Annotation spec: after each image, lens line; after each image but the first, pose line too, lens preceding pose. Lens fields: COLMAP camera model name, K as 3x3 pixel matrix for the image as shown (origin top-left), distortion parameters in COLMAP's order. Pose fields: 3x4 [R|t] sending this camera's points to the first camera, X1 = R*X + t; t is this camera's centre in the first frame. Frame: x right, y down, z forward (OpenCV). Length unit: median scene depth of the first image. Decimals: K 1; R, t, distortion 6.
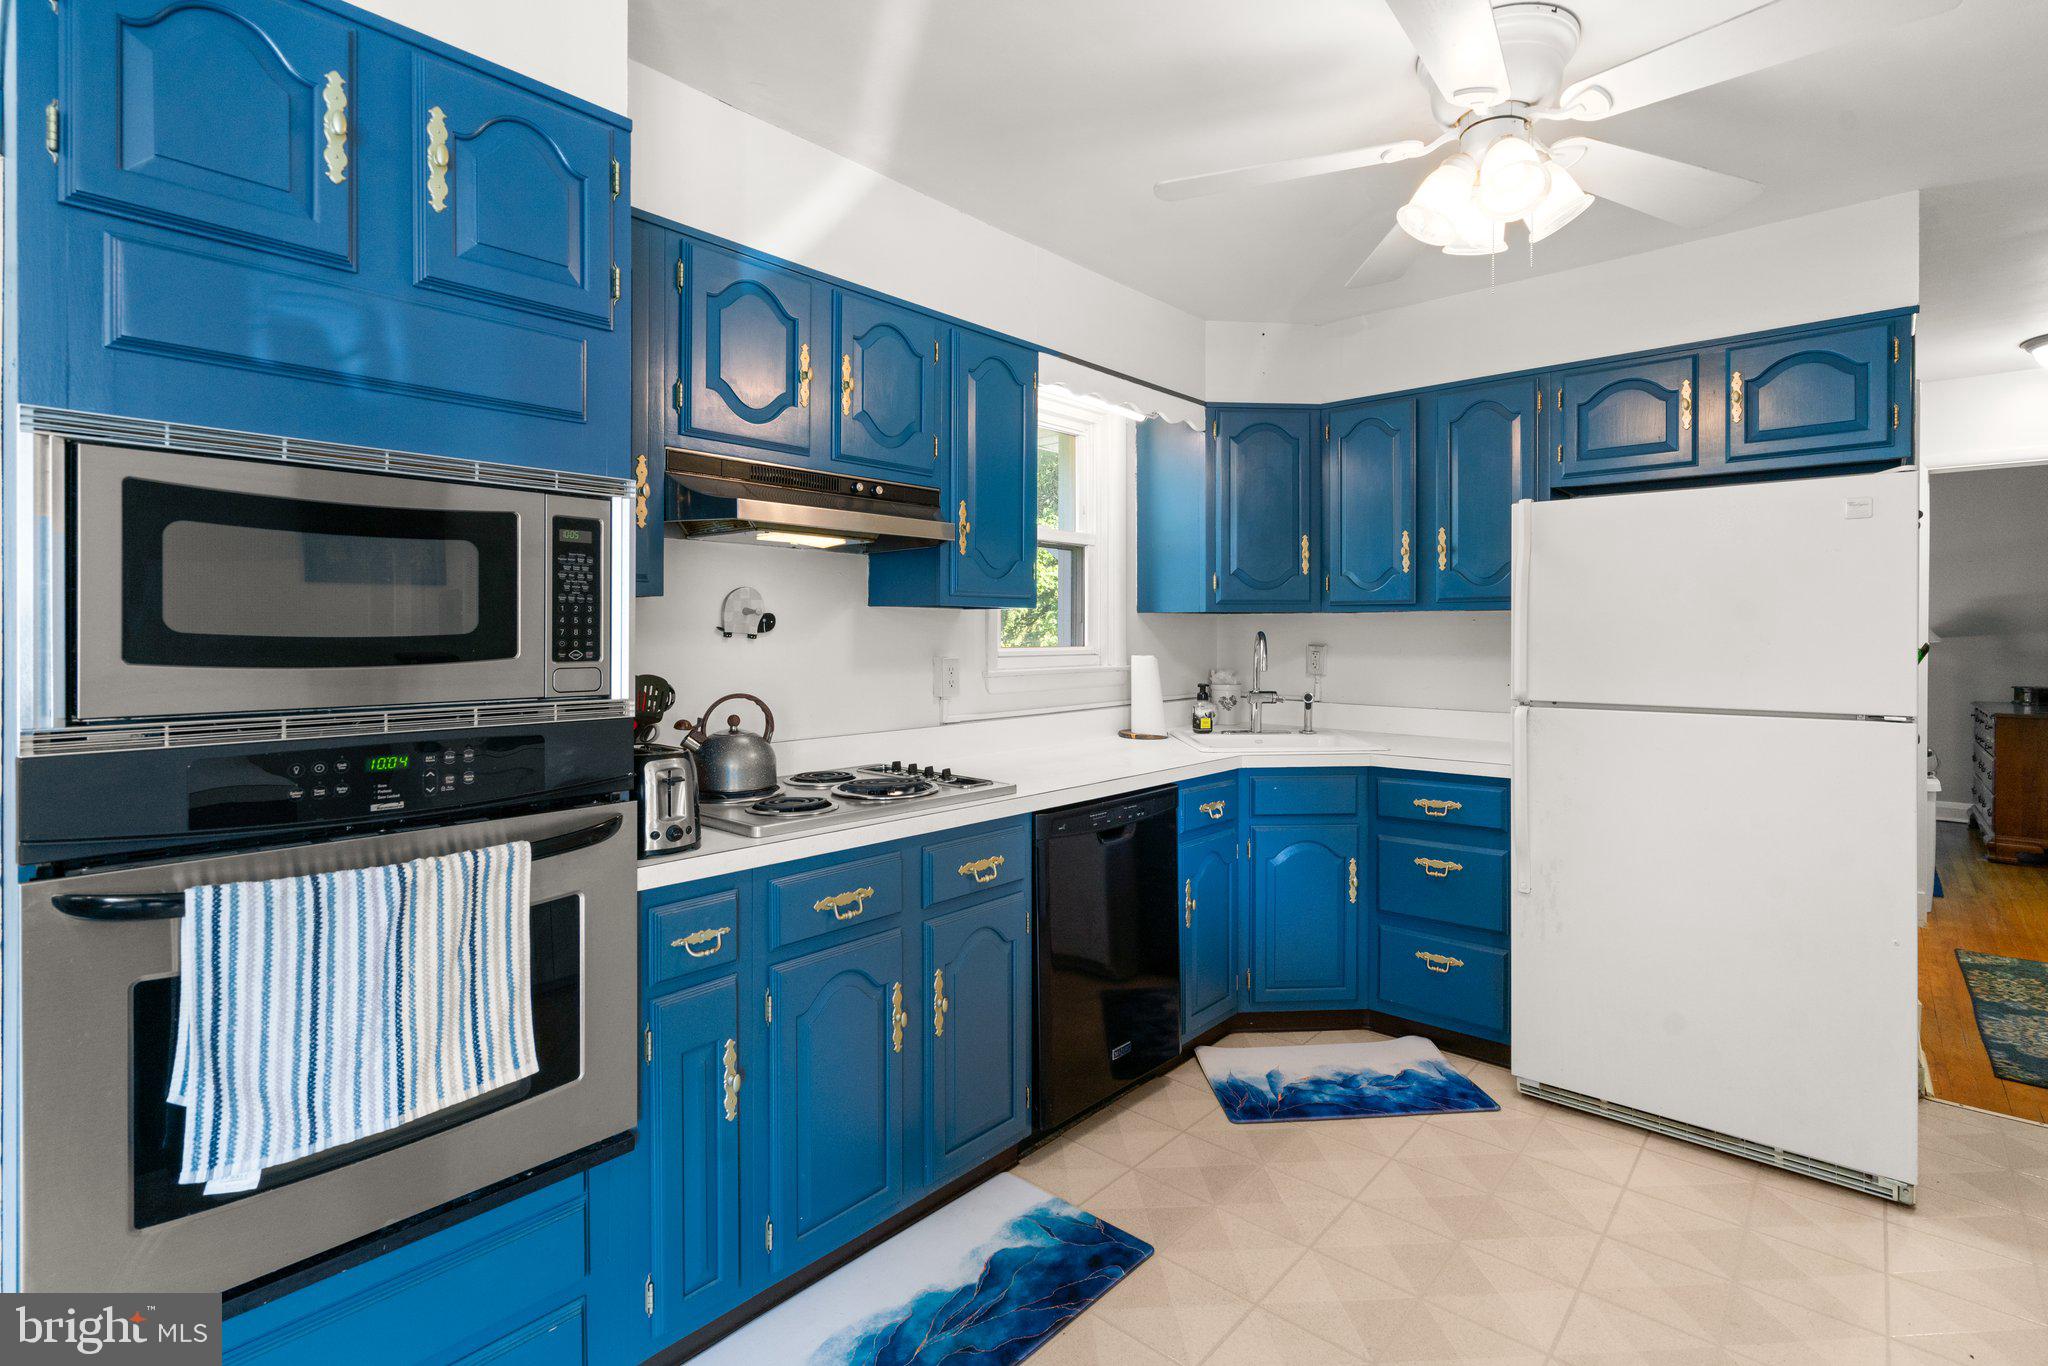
lens RADIAL K [[962.1, 0, 1027.1], [0, 962.1, 643.5], [0, 0, 1]] dist [-0.000778, 0.000877]
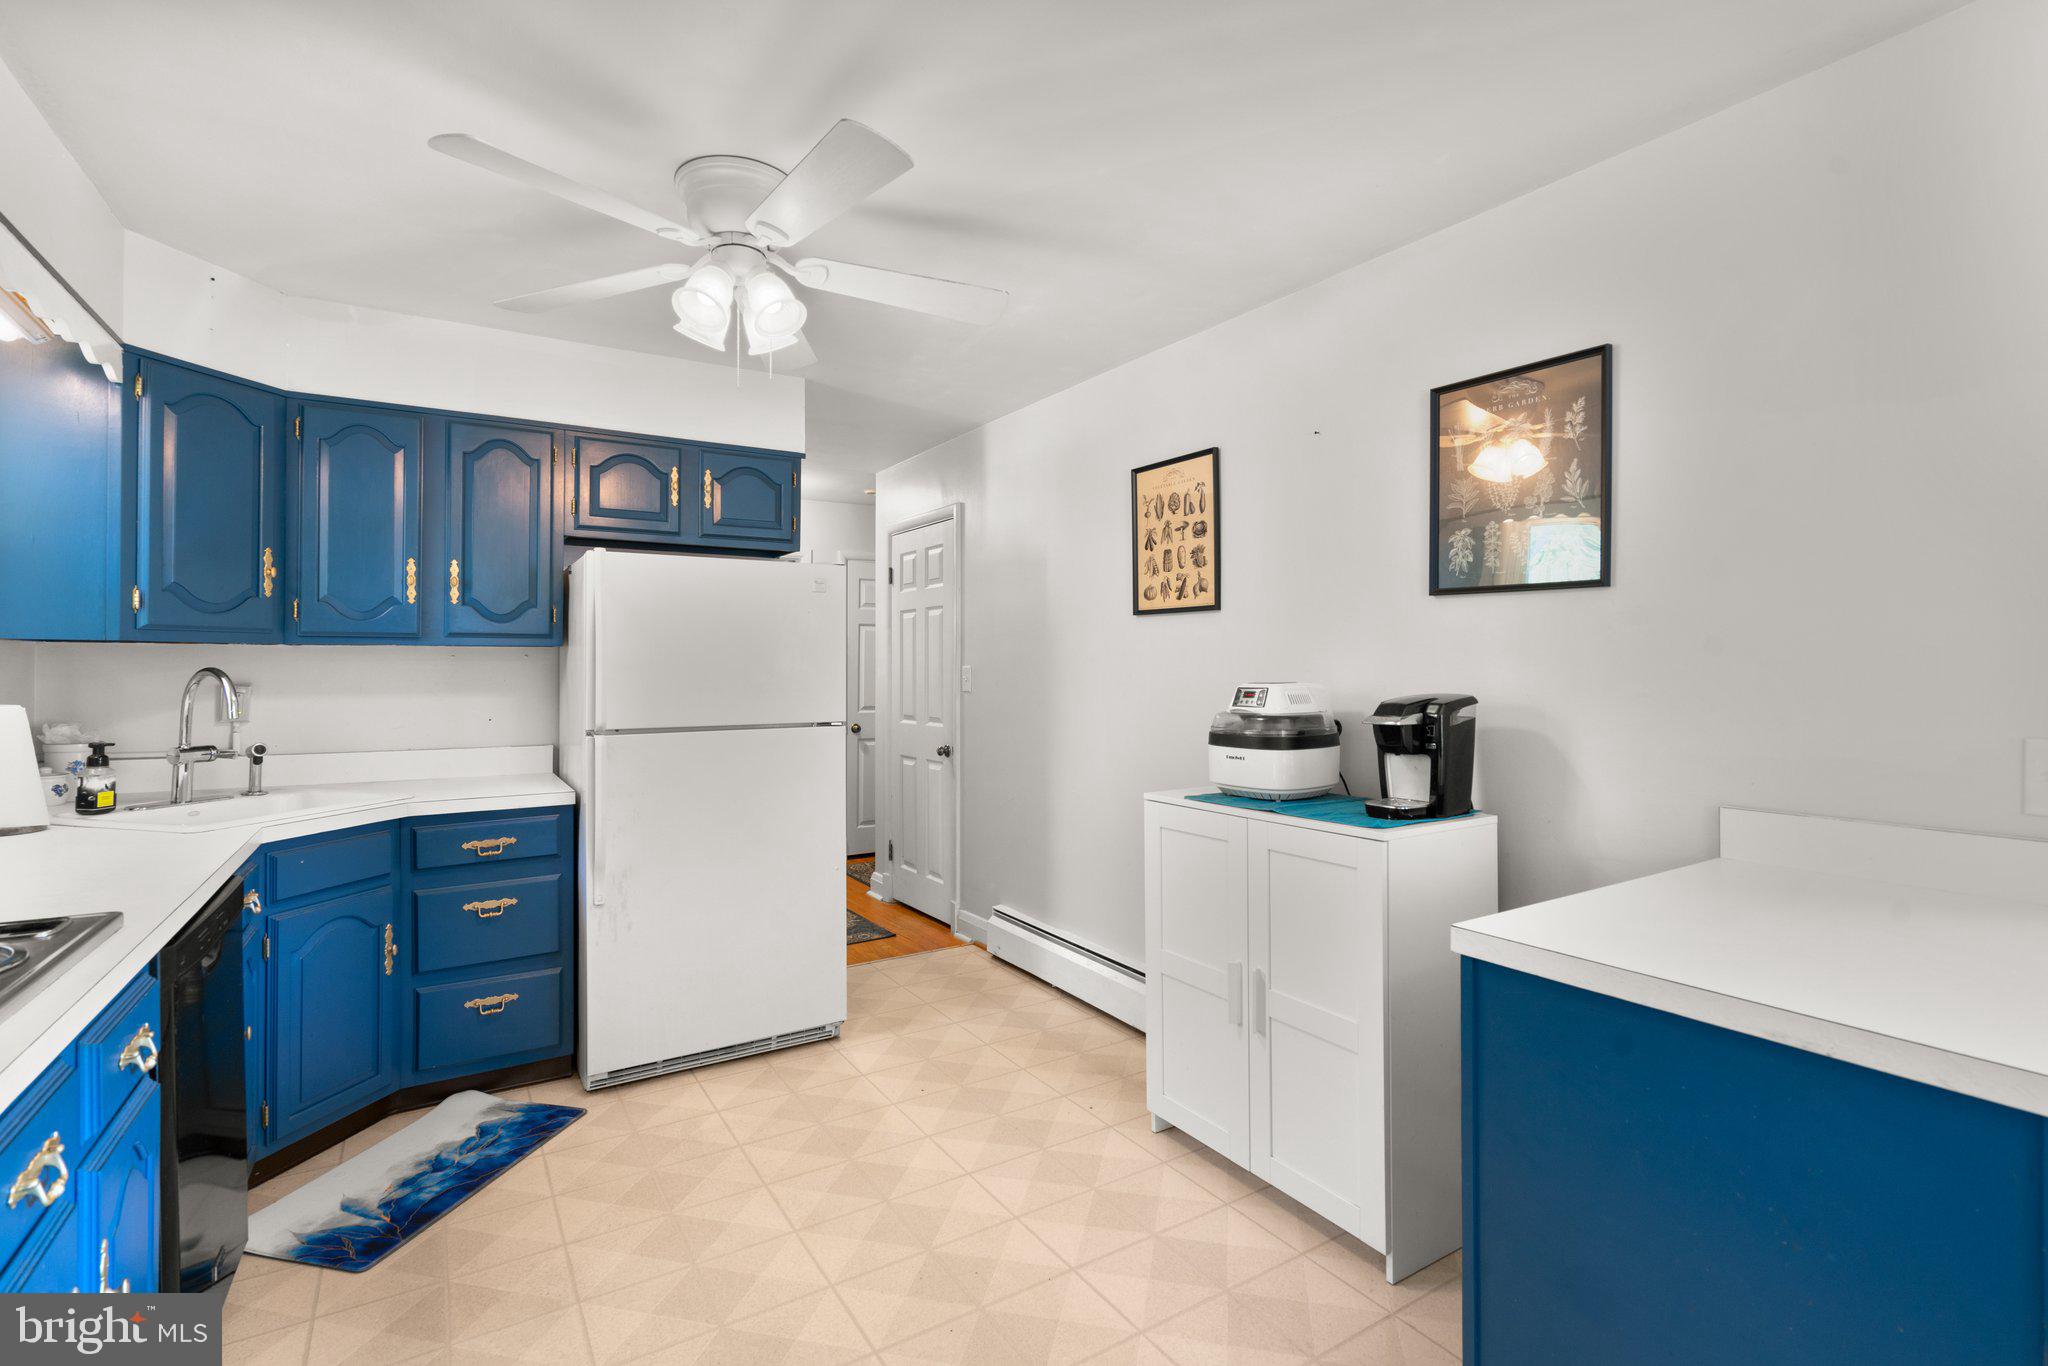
lens RADIAL K [[944.3, 0, 1024.1], [0, 944.3, 669.6], [0, 0, 1]] dist [0.000241, 0.000968]
pose [[0.285019, -0.003571, 0.958515, -0.363665], [0.011289, 0.999936, 0.000368, -0.004817], [-0.958455, 0.010716, 0.285041, 0.213807]]
